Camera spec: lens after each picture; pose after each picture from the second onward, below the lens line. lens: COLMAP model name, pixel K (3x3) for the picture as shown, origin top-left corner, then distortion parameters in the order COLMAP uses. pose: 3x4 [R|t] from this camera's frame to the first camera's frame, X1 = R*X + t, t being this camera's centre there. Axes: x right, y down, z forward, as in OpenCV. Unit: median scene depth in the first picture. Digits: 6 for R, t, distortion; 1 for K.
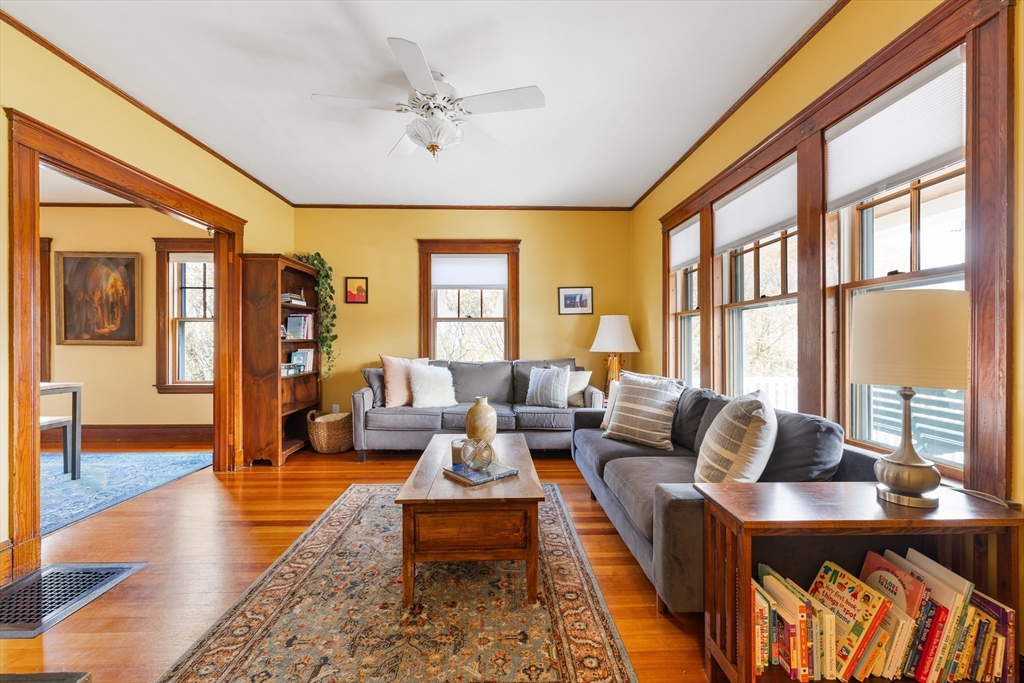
lens RADIAL K [[433.5, 0, 510.4], [0, 433.5, 340.2], [0, 0, 1]] dist [-0.002358, 0.000003]
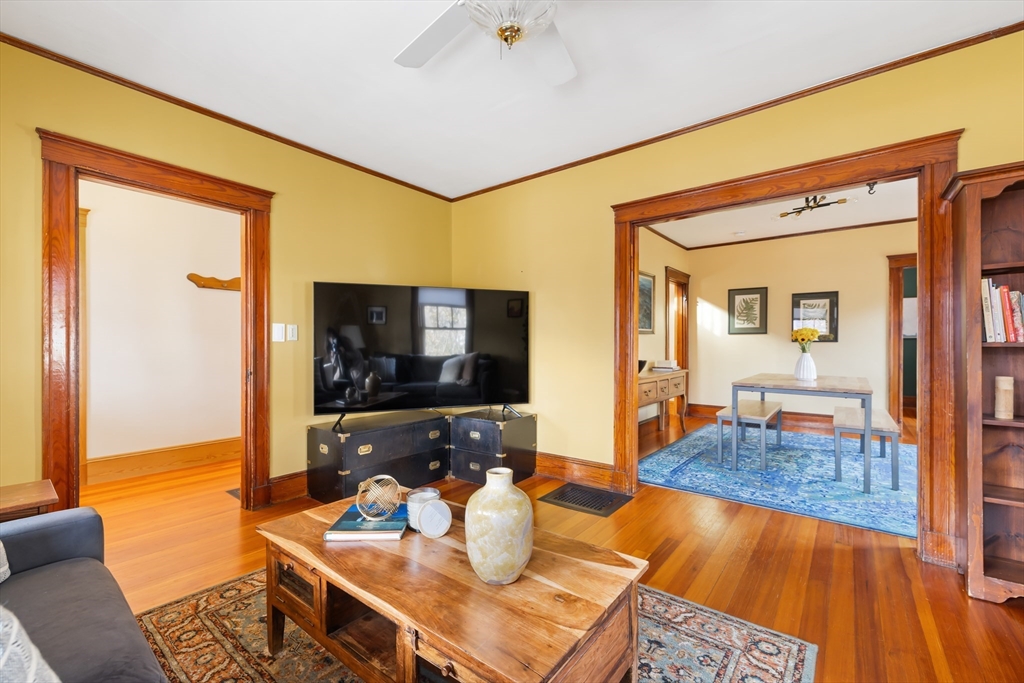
lens RADIAL K [[433.5, 0, 502.1], [0, 433.5, 344.9], [0, 0, 1]] dist [-0.002358, 0.000003]
pose [[-0.656079, 0.003729, -0.754683, 0.157669], [0.004656, 0.999989, 0.000893, -0.001263], [0.754678, -0.002928, -0.656089, 0.749757]]
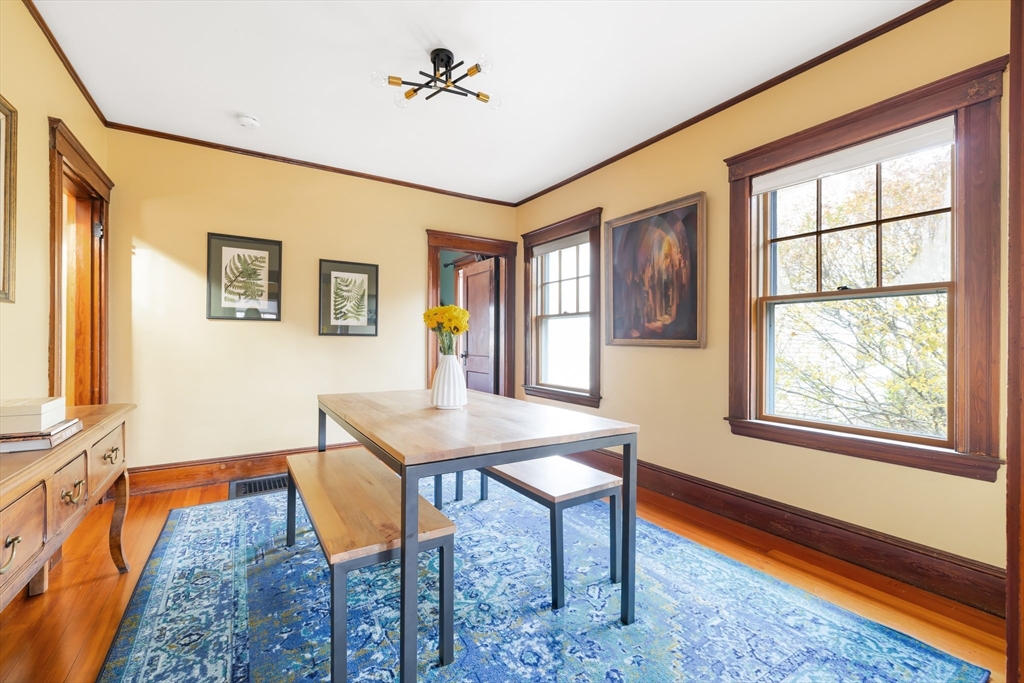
lens RADIAL K [[433.5, 0, 505.9], [0, 433.5, 340.5], [0, 0, 1]] dist [-0.002358, 0.000003]
pose [[0.500124, 0.001750, -0.865952, -0.477276], [-0.002490, 0.999997, 0.000583, 0.002384], [0.865950, 0.001865, 0.500127, 0.466434]]
